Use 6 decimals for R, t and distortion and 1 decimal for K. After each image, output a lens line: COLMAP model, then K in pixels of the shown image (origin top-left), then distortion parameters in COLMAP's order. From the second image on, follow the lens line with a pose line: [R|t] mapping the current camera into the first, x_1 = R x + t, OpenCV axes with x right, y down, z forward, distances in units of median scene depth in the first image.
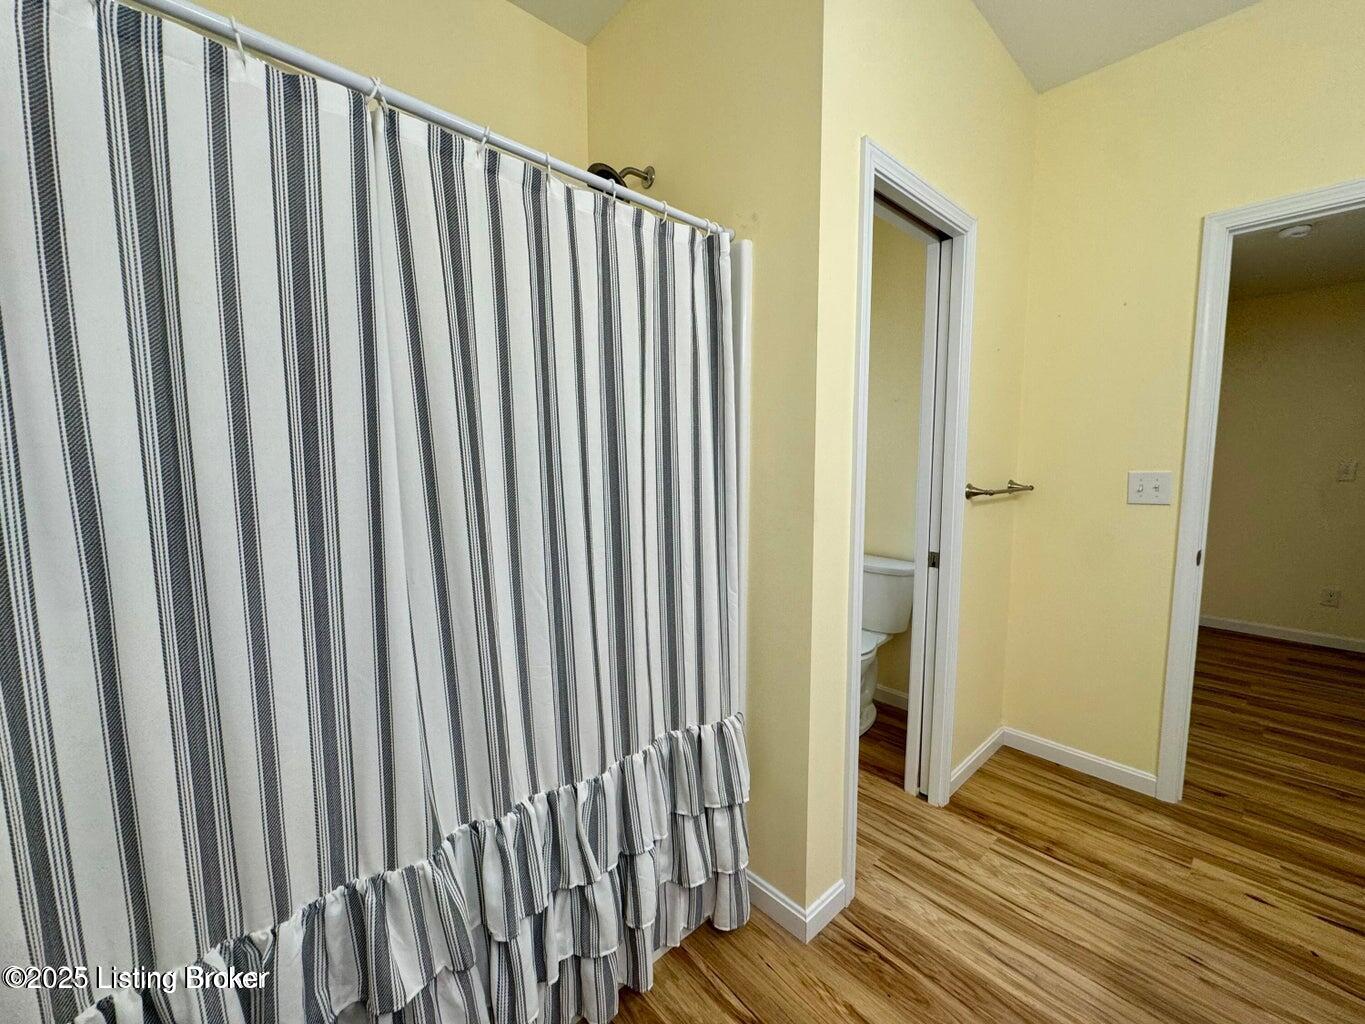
lens RADIAL K [[548.0, 0, 683.5], [0, 548.0, 509.0], [0, 0, 1]] dist [0.000531, 0.000111]
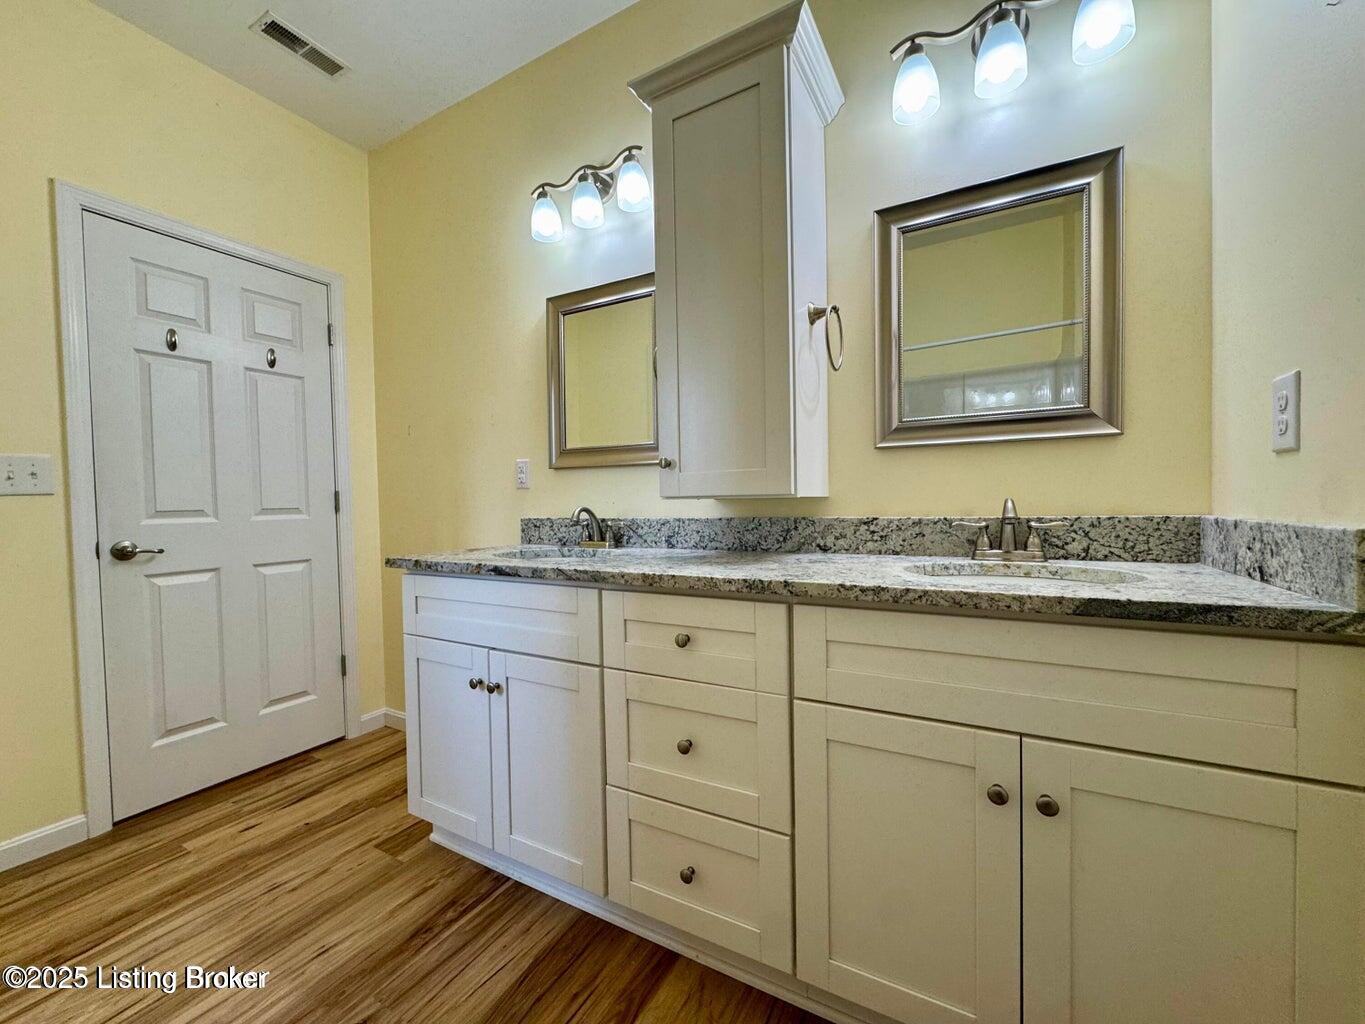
lens RADIAL K [[548.0, 0, 683.7], [0, 548.0, 514.0], [0, 0, 1]] dist [0.000531, 0.000111]
pose [[-0.314459, -0.011294, 0.949204, -0.279286], [0.113203, 0.992348, 0.049310, 0.105763], [-0.942497, 0.122958, -0.310774, 0.395244]]
